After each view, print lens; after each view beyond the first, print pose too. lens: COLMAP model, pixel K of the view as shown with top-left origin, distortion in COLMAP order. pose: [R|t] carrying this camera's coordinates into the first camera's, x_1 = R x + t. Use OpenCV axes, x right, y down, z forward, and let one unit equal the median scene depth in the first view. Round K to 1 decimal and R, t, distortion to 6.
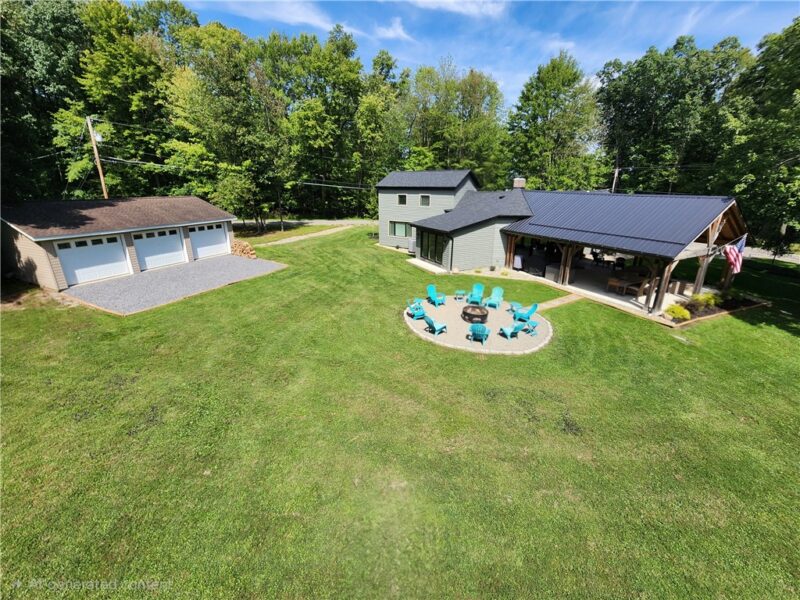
lens RADIAL K [[327.2, 0, 398.2], [0, 327.2, 292.7], [0, 0, 1]] dist [-0.000412, 0.000825]
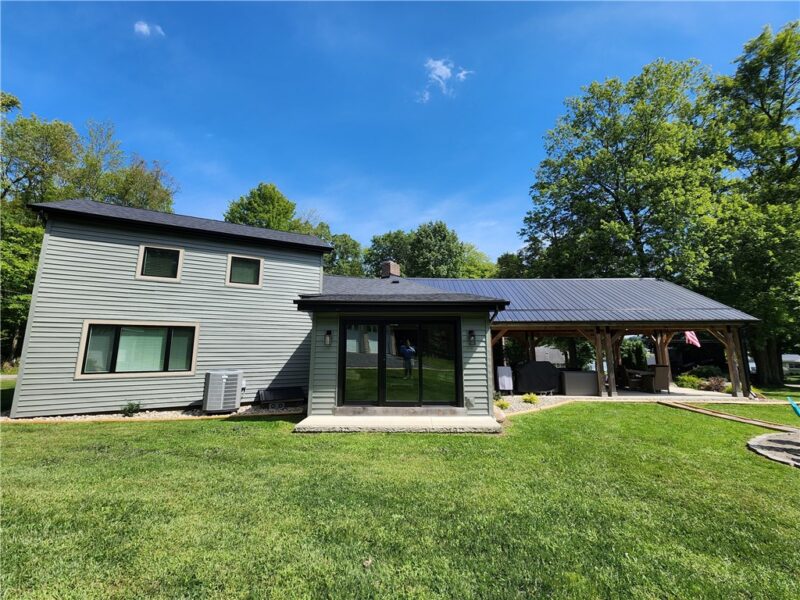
lens RADIAL K [[327.2, 0, 398.2], [0, 327.2, 292.7], [0, 0, 1]] dist [-0.000412, 0.000825]
pose [[0.477223, 0.143702, 0.866953, -0.166967], [0.278462, 0.910973, -0.304281, -0.085910], [-0.833497, 0.386624, 0.394721, 0.694125]]
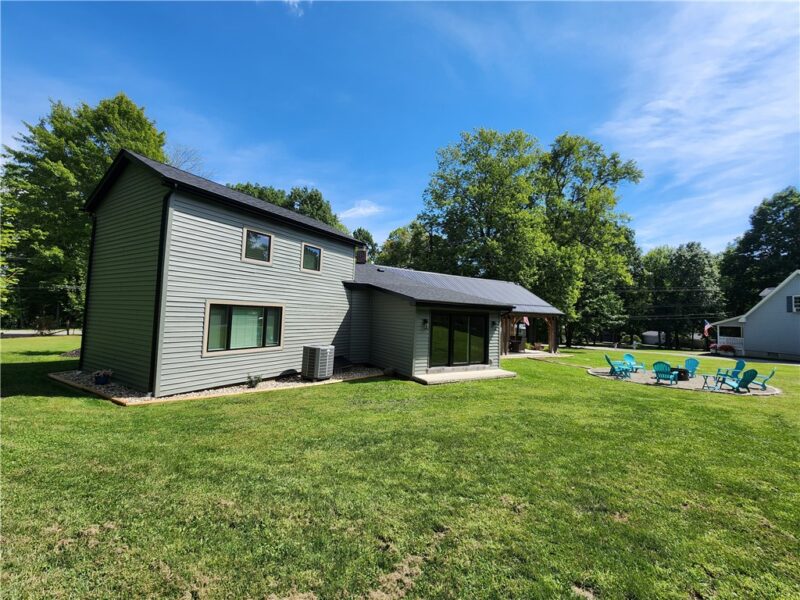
lens RADIAL K [[327.2, 0, 398.2], [0, 327.2, 292.7], [0, 0, 1]] dist [-0.000412, 0.000825]
pose [[-0.054427, 0.057446, 0.996864, -0.366063], [0.276948, 0.960043, -0.040203, -0.185307], [-0.959342, 0.273892, -0.068162, 0.923455]]
